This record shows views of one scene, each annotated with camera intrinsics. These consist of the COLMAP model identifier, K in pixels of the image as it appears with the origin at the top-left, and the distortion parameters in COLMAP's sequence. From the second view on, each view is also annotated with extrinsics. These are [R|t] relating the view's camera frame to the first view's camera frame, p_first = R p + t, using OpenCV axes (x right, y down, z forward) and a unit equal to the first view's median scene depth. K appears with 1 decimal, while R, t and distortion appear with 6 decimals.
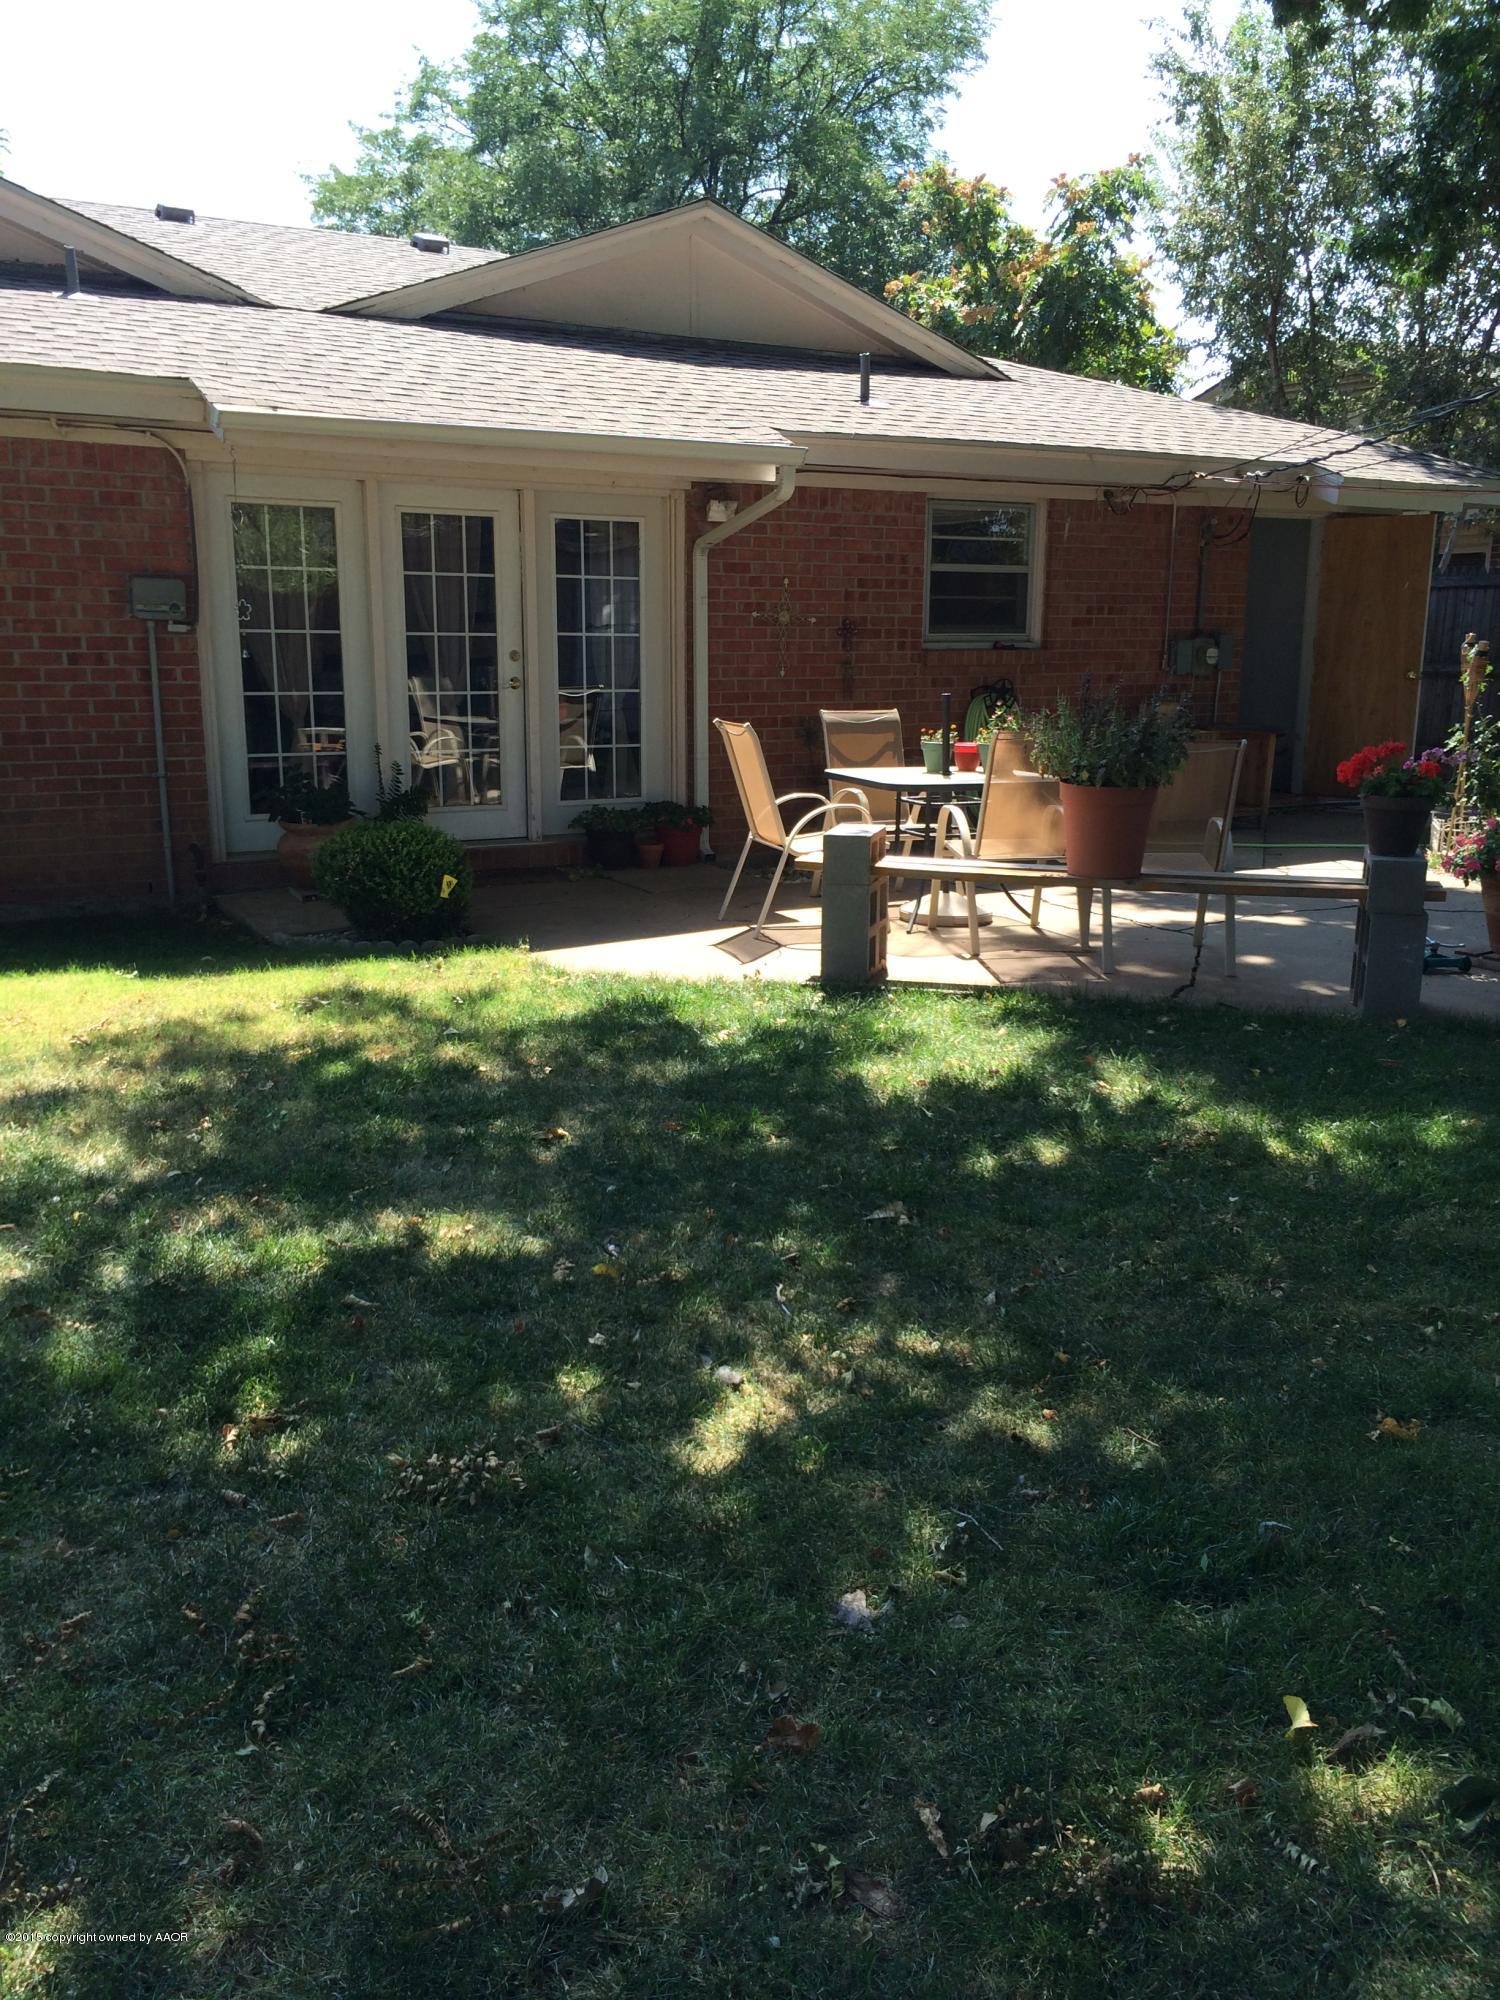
lens RADIAL K [[1693.0, 0, 749.0], [0, 1693.0, 1007.4], [0, 0, 1]] dist [0.049981, -0.050636]
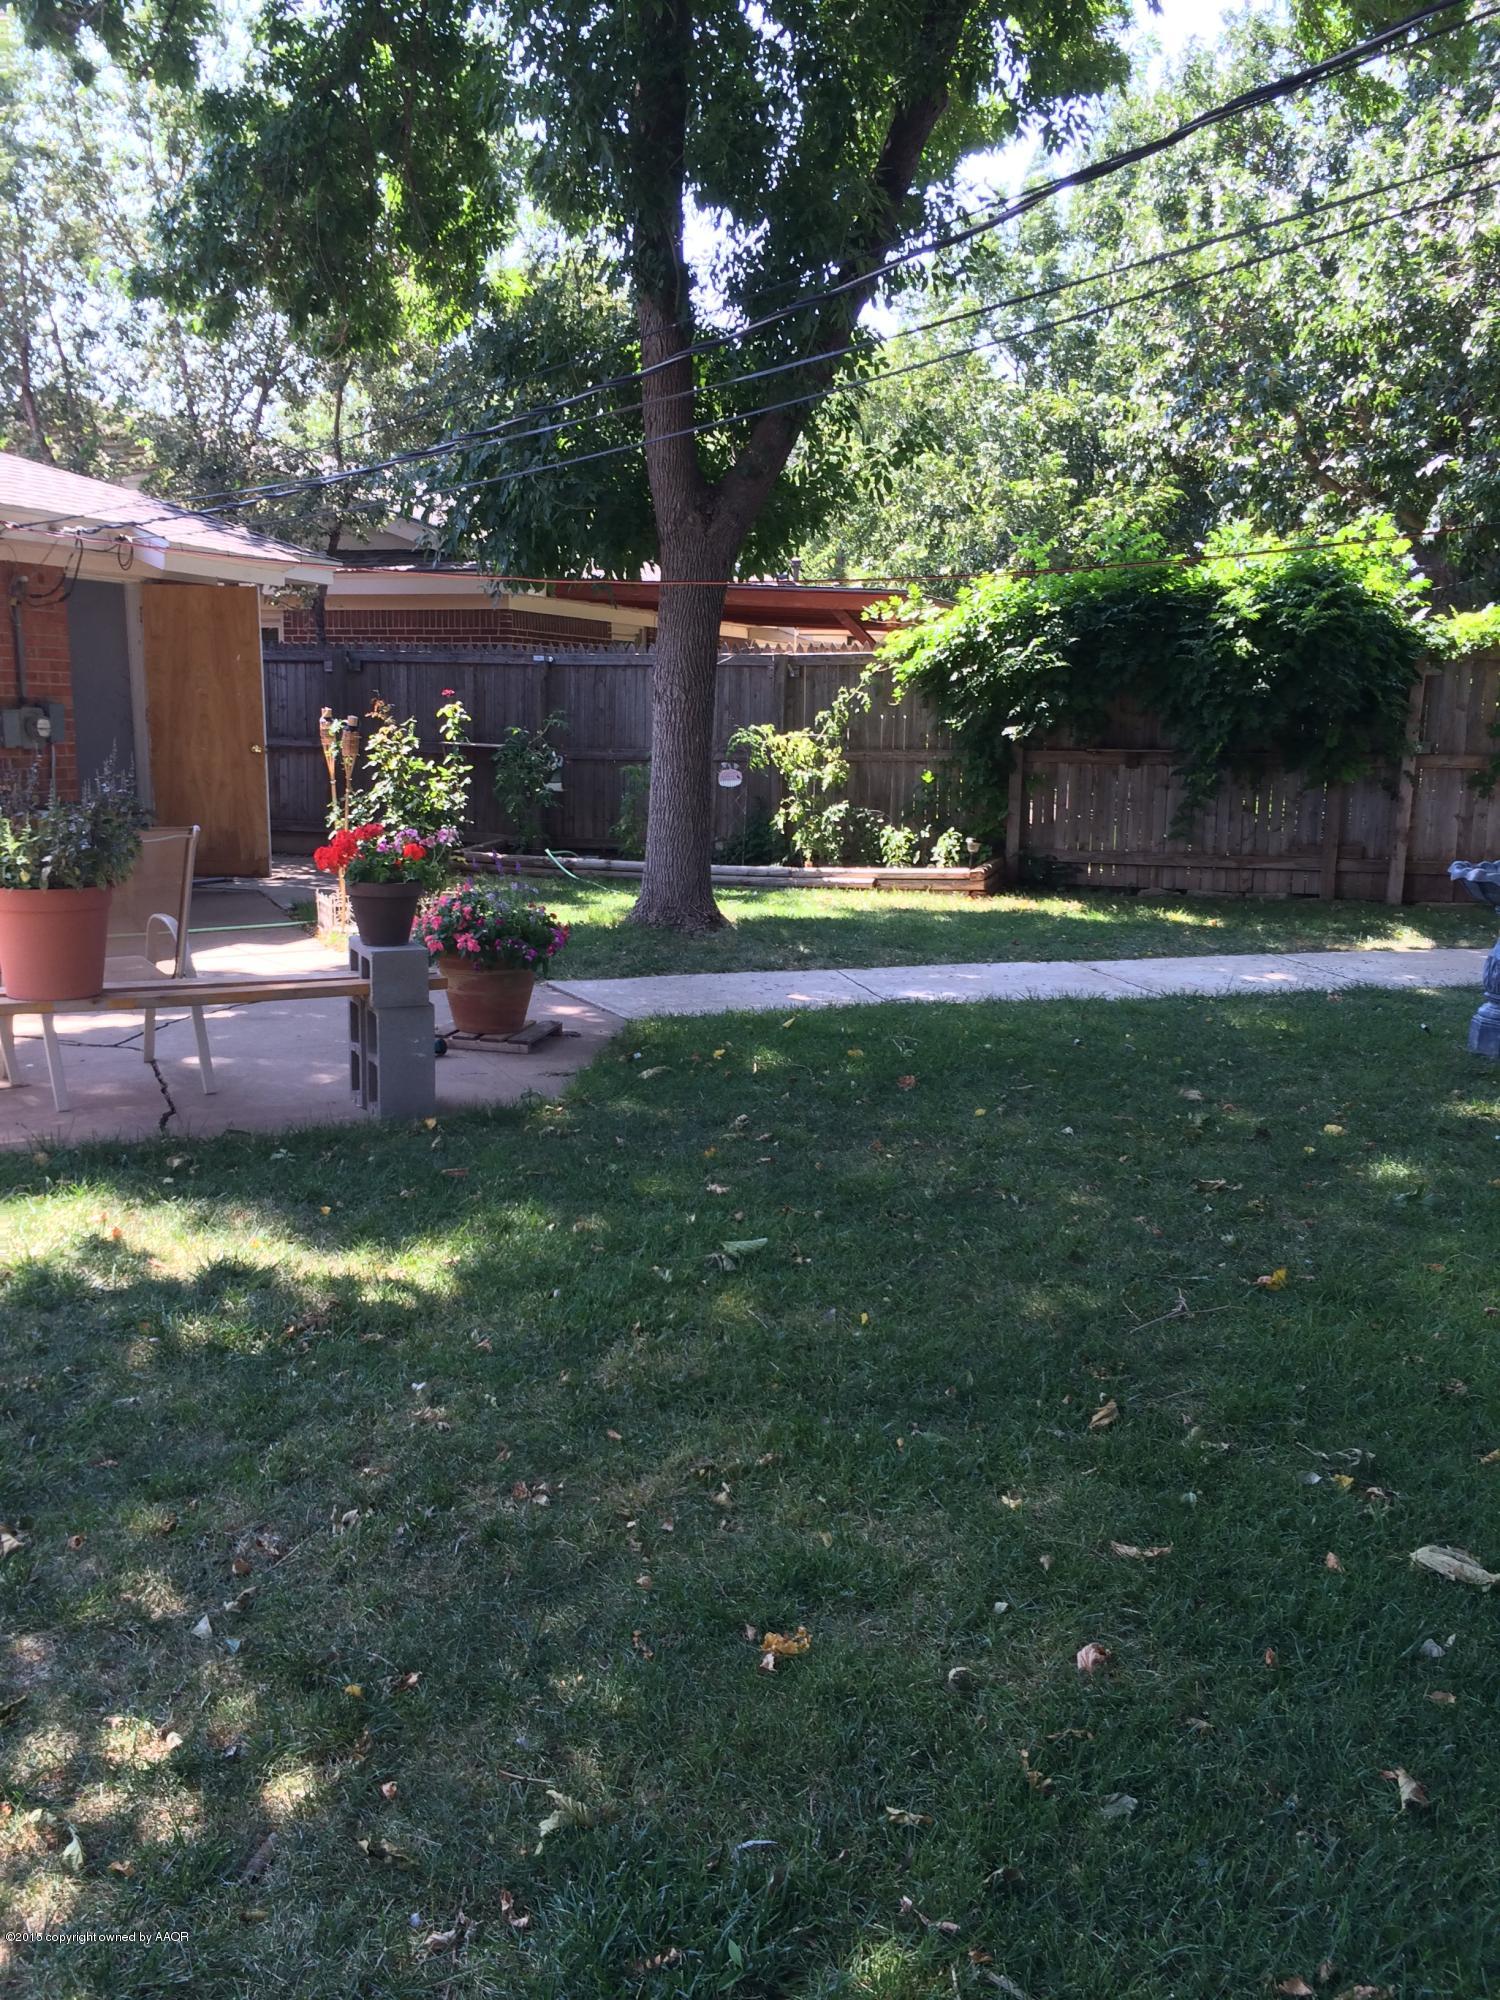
lens RADIAL K [[1693.0, 0, 759.0], [0, 1693.0, 1011.5], [0, 0, 1]] dist [0.049981, -0.050636]
pose [[0.759565, -0.106761, 0.641610, -0.036686], [0.130456, 0.991398, 0.010524, -0.019939], [-0.637214, 0.075708, 0.766959, 0.087786]]
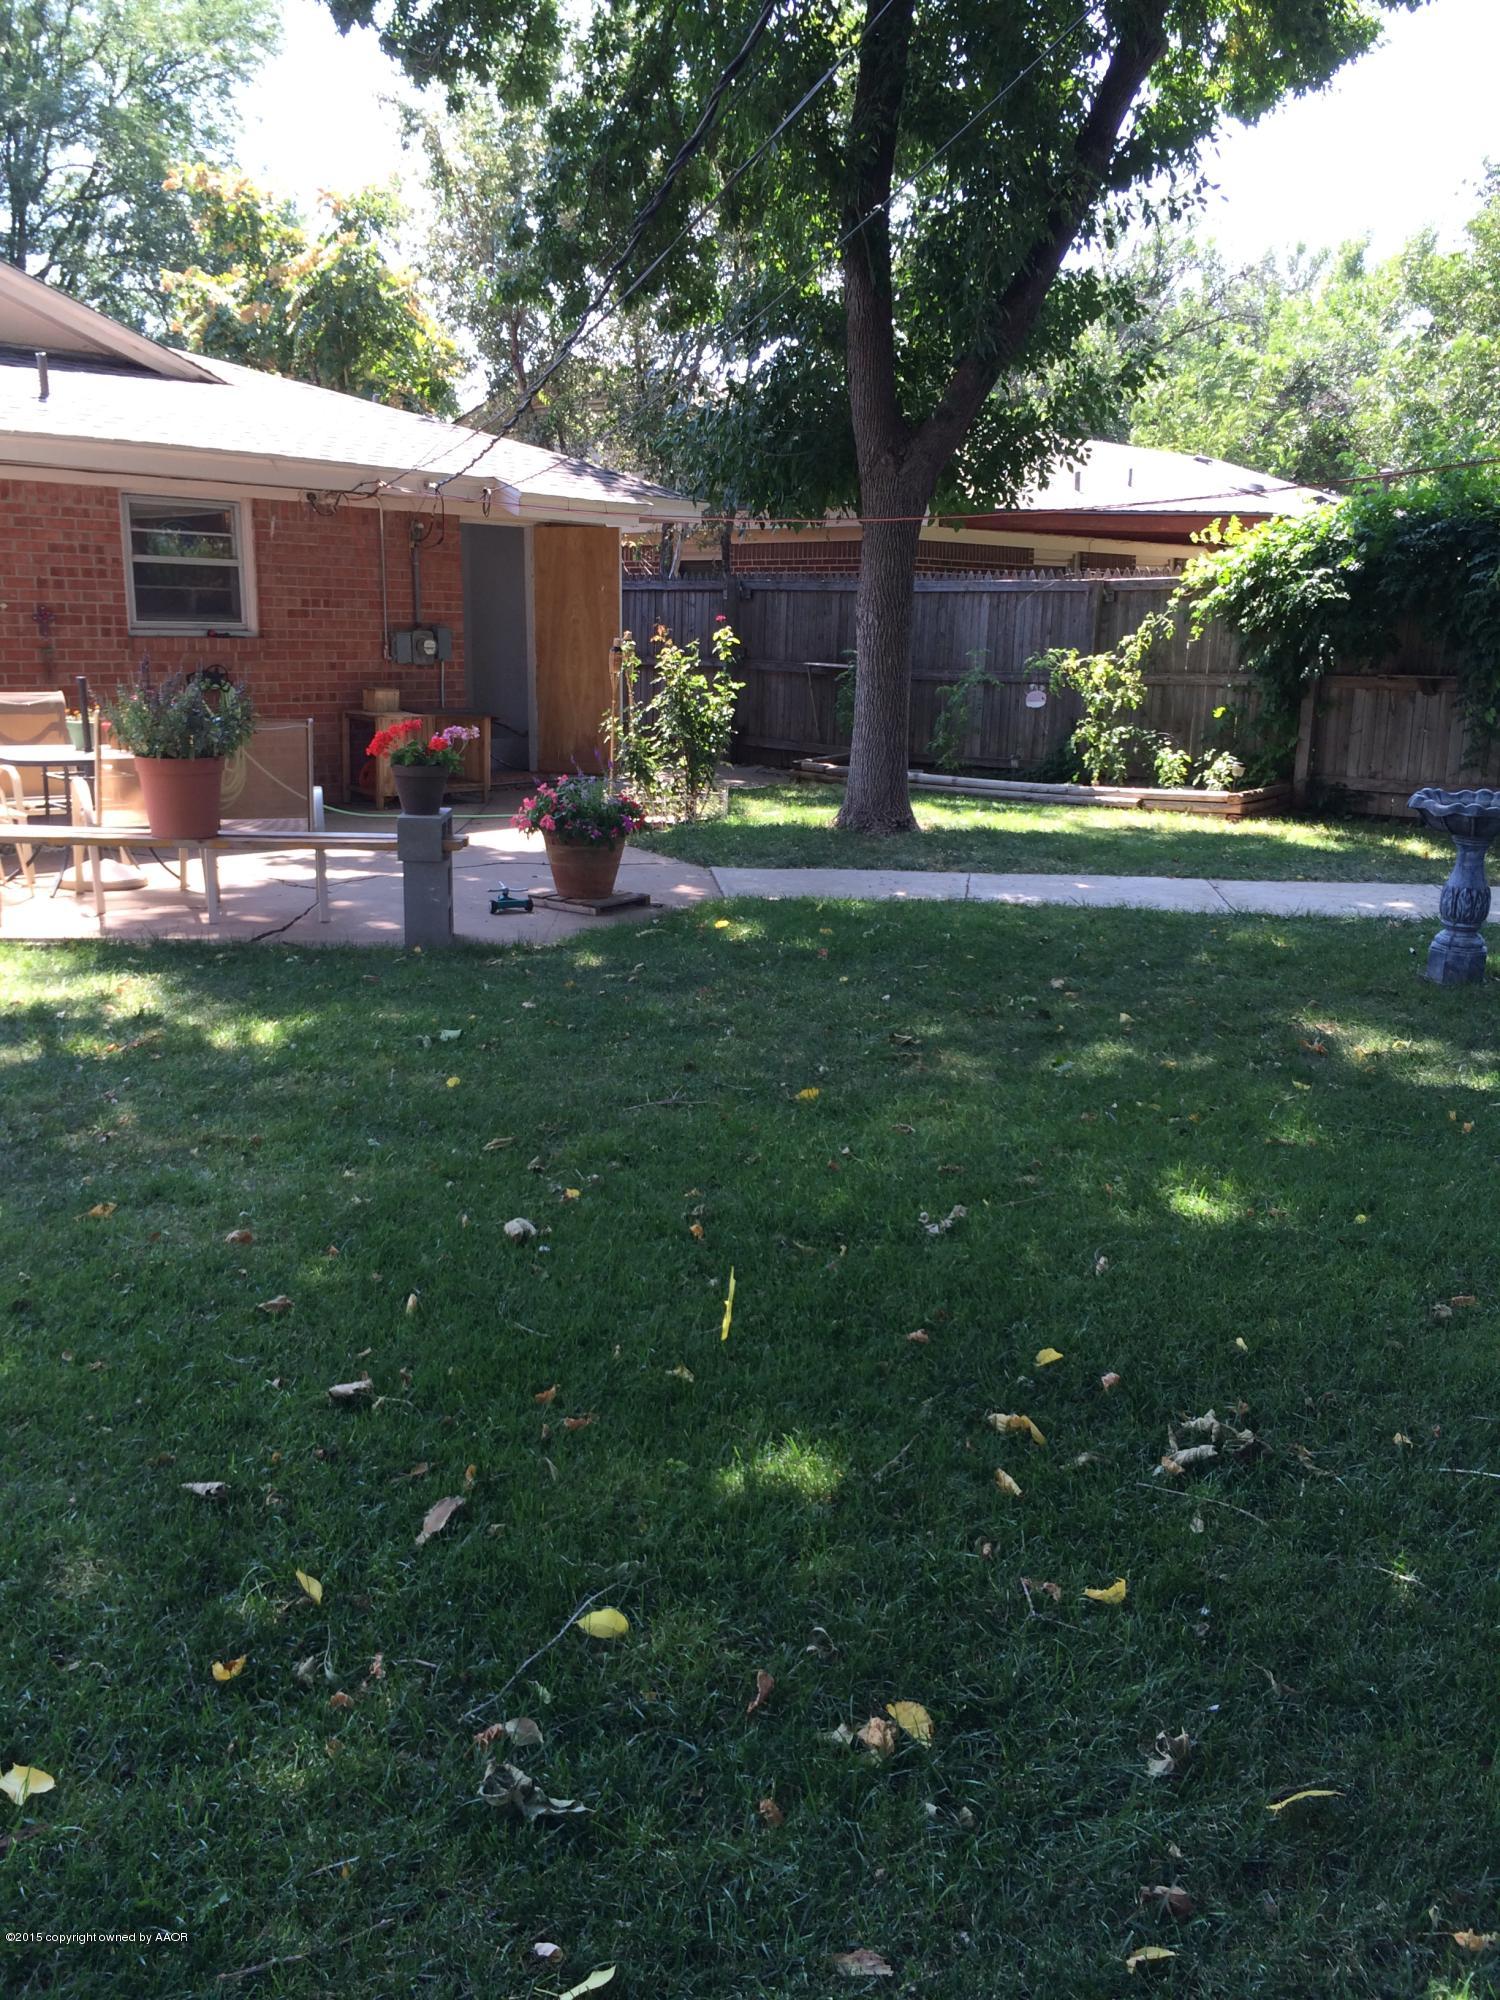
lens RADIAL K [[1694.9, 0, 761.7], [0, 1694.9, 1001.0], [0, 0, 1]] dist [0.046656, -0.054077]
pose [[0.947179, -0.056095, 0.315762, 0.122413], [0.055374, 0.998402, 0.011263, 0.024247], [-0.315889, 0.006817, 0.948772, -0.123345]]
